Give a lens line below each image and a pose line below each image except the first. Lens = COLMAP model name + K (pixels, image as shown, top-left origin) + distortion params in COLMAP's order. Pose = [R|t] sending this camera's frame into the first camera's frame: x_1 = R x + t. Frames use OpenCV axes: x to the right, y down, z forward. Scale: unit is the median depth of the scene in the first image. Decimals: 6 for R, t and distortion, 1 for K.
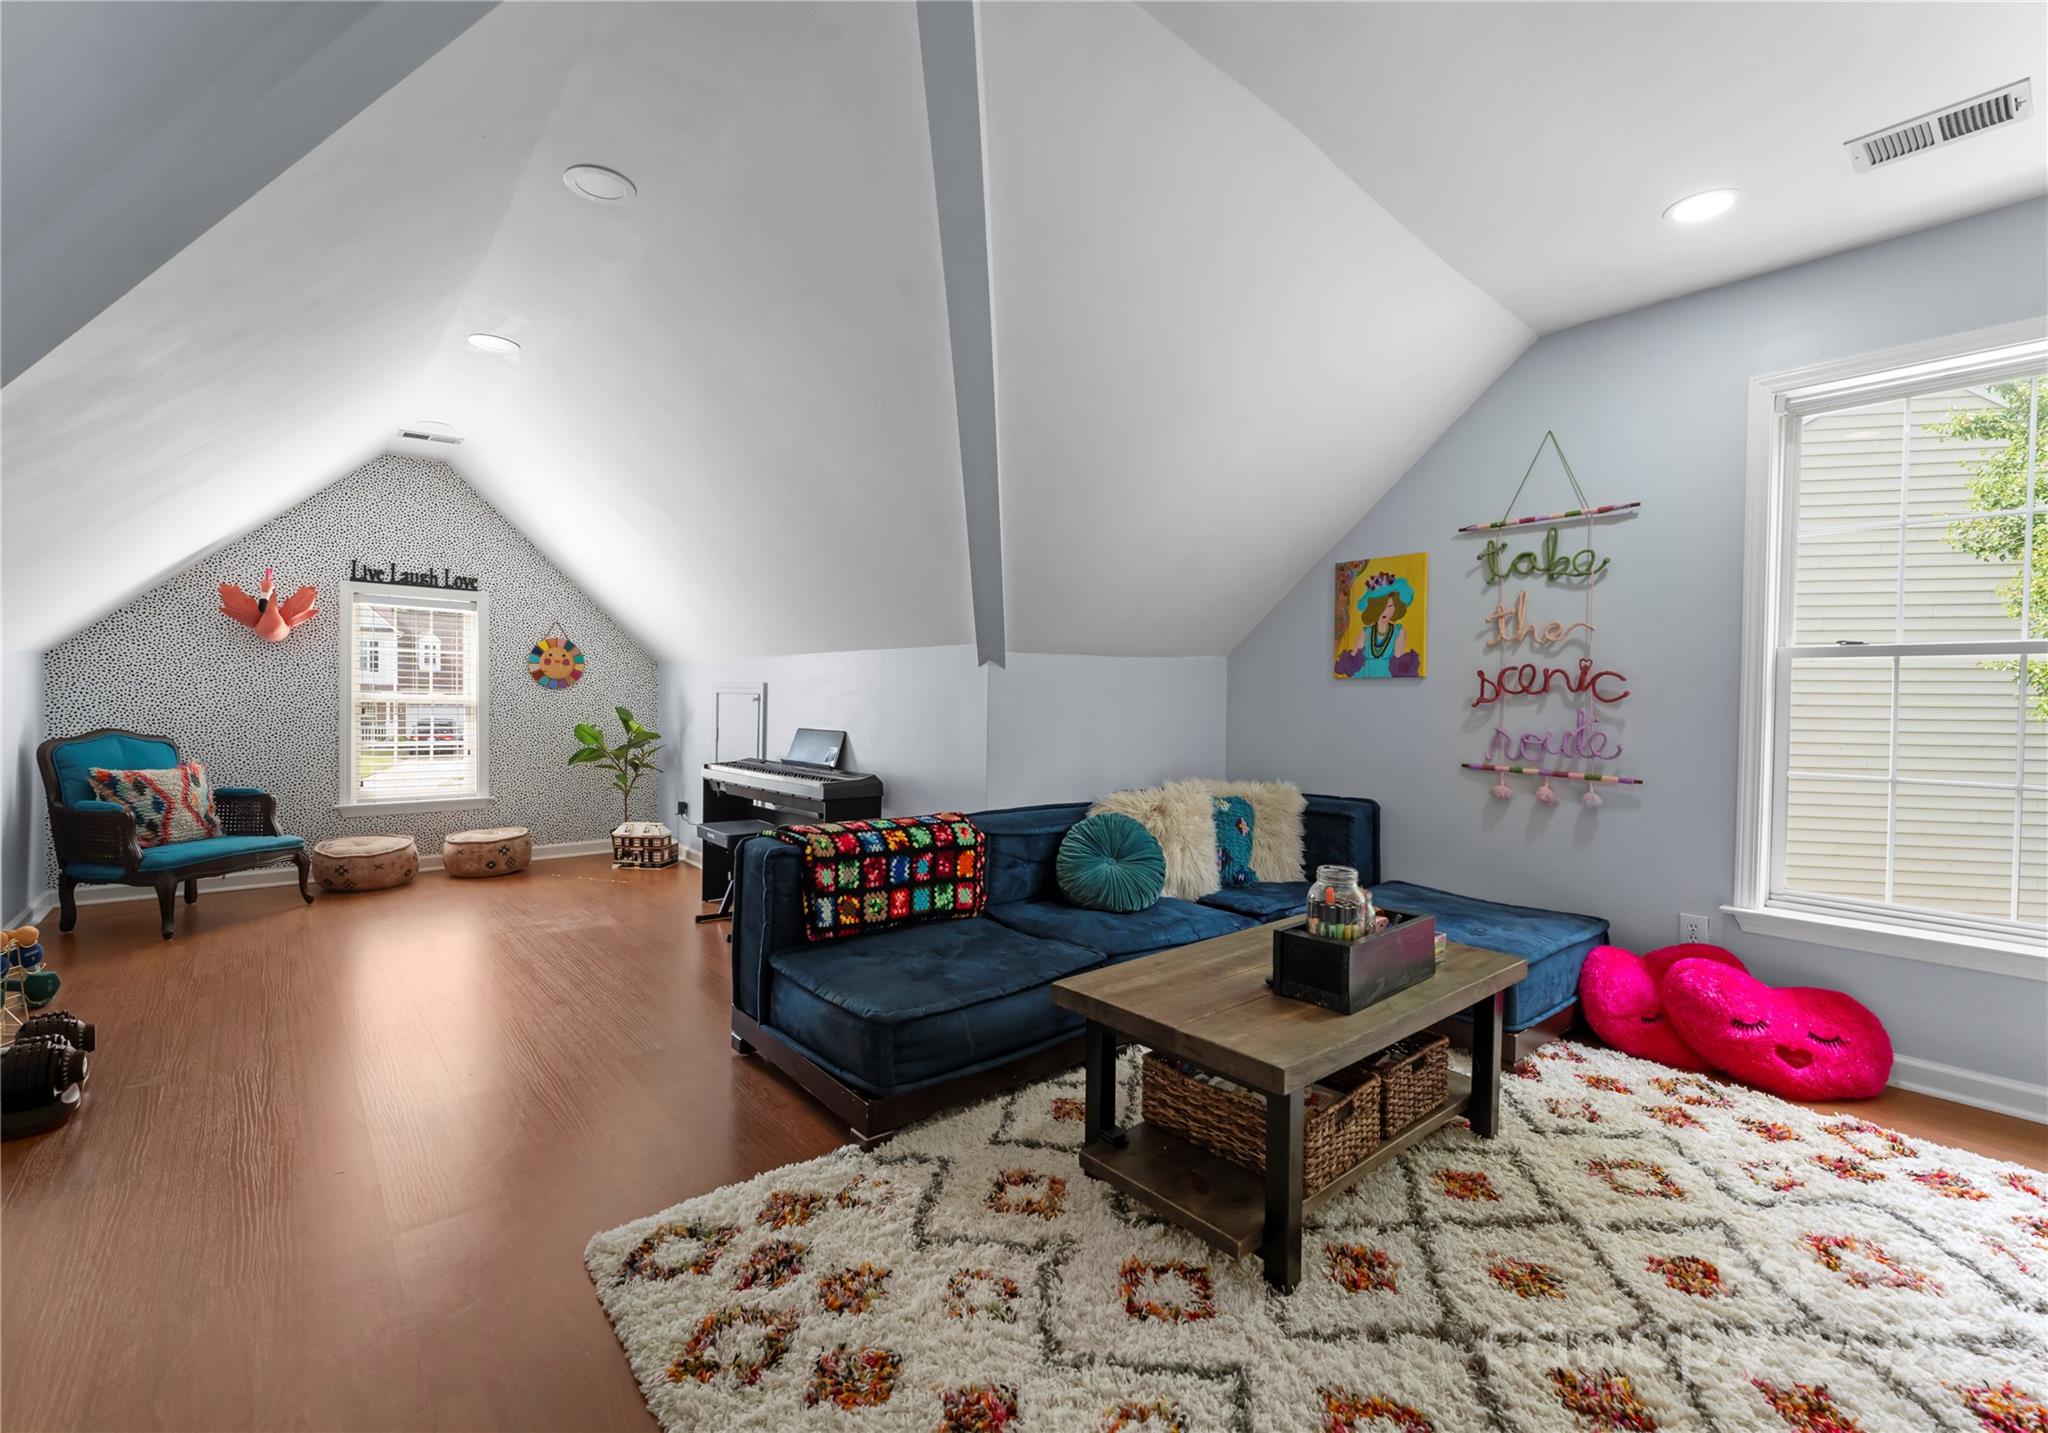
lens RADIAL K [[854.3, 0, 1003.5], [0, 854.3, 711.2], [0, 0, 1]] dist [0.001098, -0.000148]
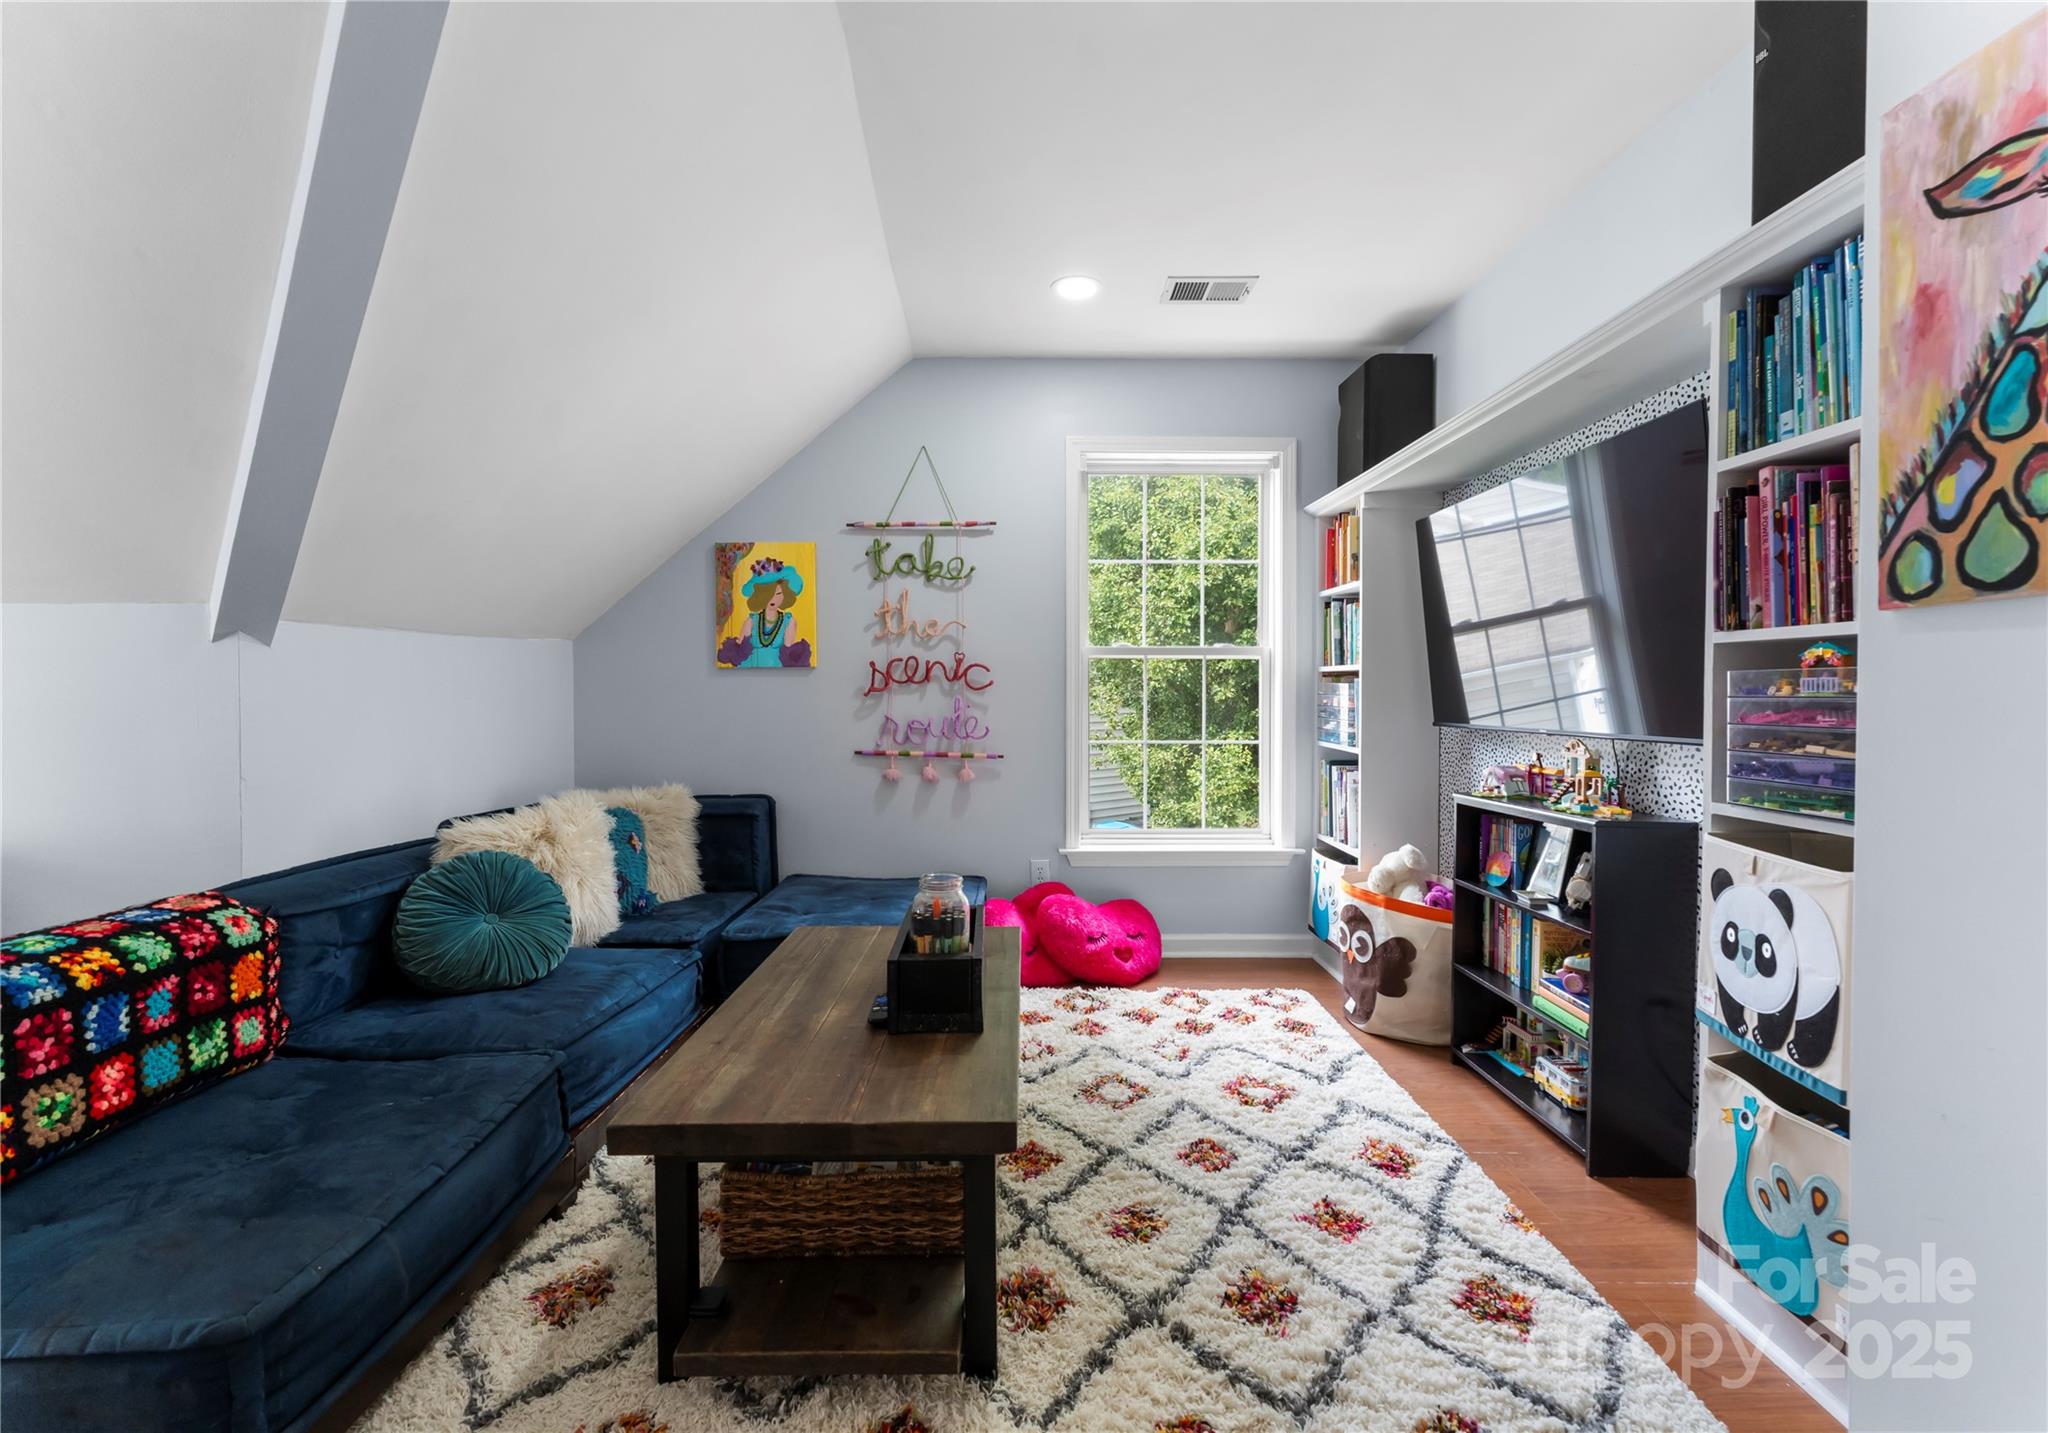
lens RADIAL K [[854.3, 0, 1028.1], [0, 854.3, 705.6], [0, 0, 1]] dist [0.001098, -0.000148]
pose [[0.637778, -0.024753, 0.769822, -0.146662], [0.020713, 0.999673, 0.014984, -0.005524], [-0.769942, 0.006389, 0.638082, 0.205294]]
